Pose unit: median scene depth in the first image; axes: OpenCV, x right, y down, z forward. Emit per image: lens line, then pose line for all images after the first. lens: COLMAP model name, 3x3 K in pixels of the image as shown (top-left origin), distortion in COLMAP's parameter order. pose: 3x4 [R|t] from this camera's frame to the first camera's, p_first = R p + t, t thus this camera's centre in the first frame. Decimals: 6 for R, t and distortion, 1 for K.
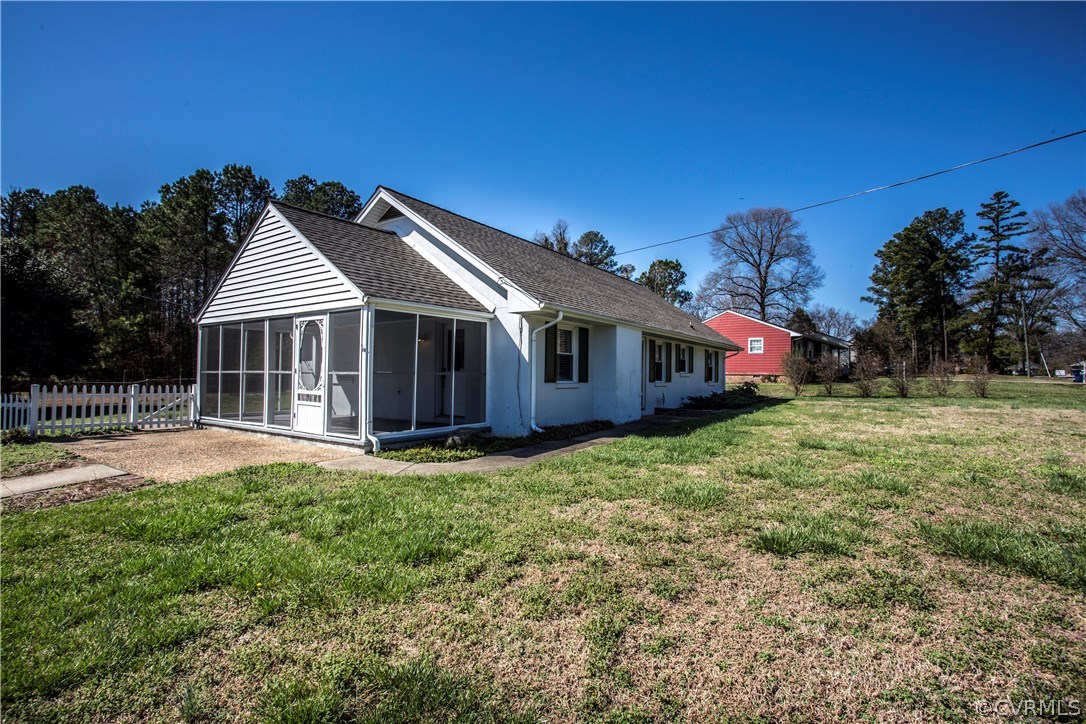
lens RADIAL K [[511.4, 0, 528.0], [0, 511.4, 355.4], [0, 0, 1]] dist [-0.014226, 0.000835]
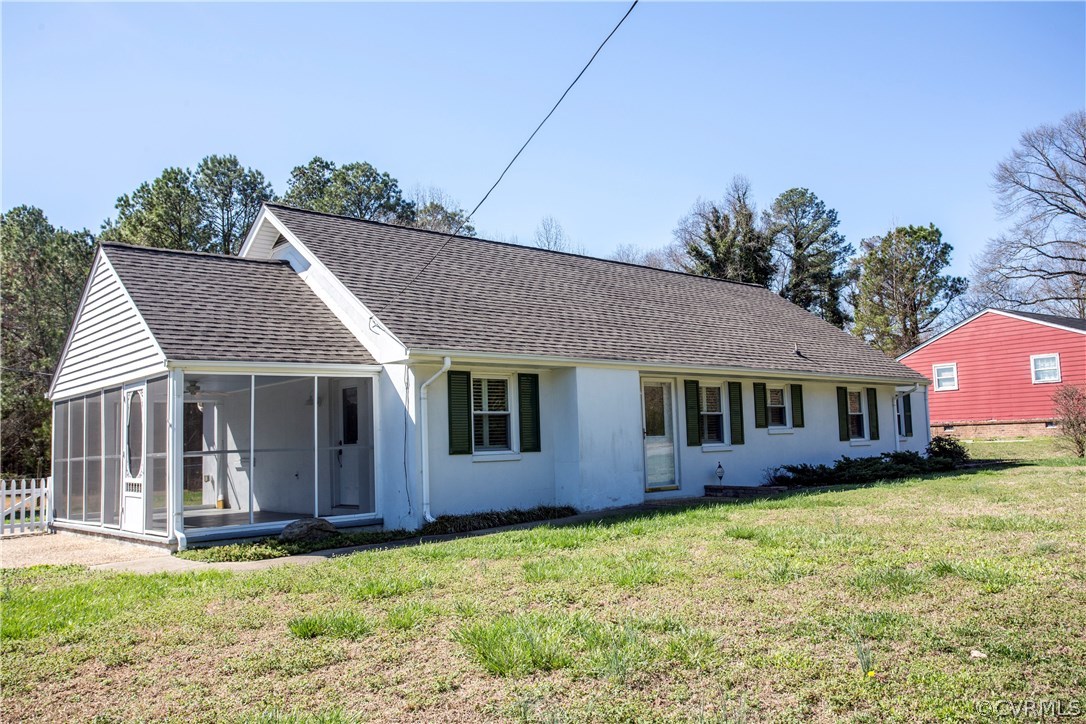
lens RADIAL K [[855.4, 0, 540.6], [0, 855.4, 374.4], [0, 0, 1]] dist [0.002835, 0.080743]
pose [[0.974256, -0.064431, -0.216043, 0.374892], [0.055507, 0.997345, -0.047129, 0.003301], [0.218506, 0.033924, 0.975246, -0.139281]]
